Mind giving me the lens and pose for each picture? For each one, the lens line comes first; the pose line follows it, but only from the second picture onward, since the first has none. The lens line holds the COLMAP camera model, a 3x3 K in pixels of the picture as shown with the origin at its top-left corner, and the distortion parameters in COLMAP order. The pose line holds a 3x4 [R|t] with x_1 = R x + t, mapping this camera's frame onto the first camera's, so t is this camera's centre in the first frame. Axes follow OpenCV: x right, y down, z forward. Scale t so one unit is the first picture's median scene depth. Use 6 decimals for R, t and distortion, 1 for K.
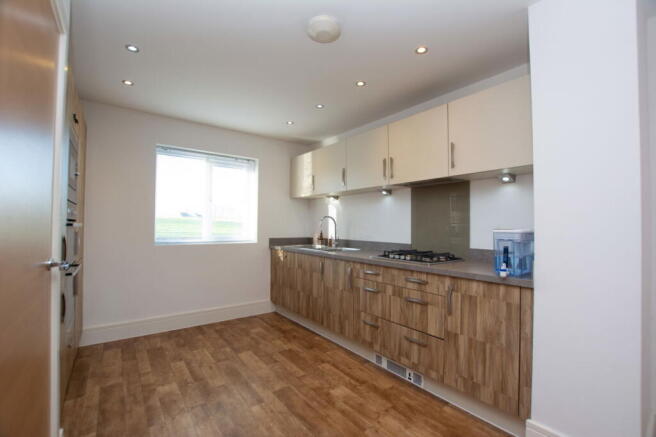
lens RADIAL K [[287.4, 0, 328.9], [0, 287.4, 221.5], [0, 0, 1]] dist [-0.024598, 0.000999]
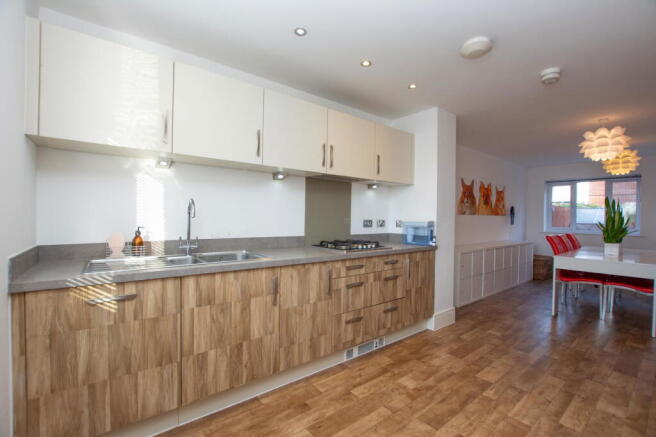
lens RADIAL K [[295.9, 0, 329.3], [0, 295.9, 221.7], [0, 0, 1]] dist [-0.022167, 0.001419]
pose [[-0.033937, -0.020456, 0.999215, -0.743638], [-0.024855, 0.999499, 0.019618, 0.009156], [-0.999115, -0.024169, -0.034428, 1.004307]]
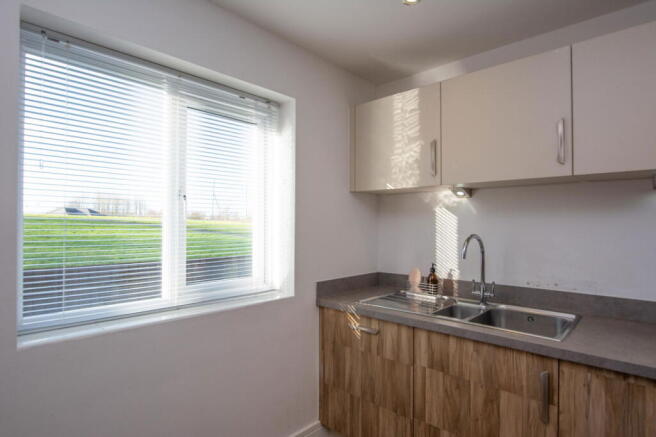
lens RADIAL K [[355.1, 0, 328.0], [0, 355.1, 218.5], [0, 0, 1]] dist [-0.000581, -0.000101]
pose [[0.985601, -0.011378, 0.168705, -0.410157], [0.011110, 0.999935, 0.002534, -0.061926], [-0.168722, -0.000623, 0.985663, 0.668637]]
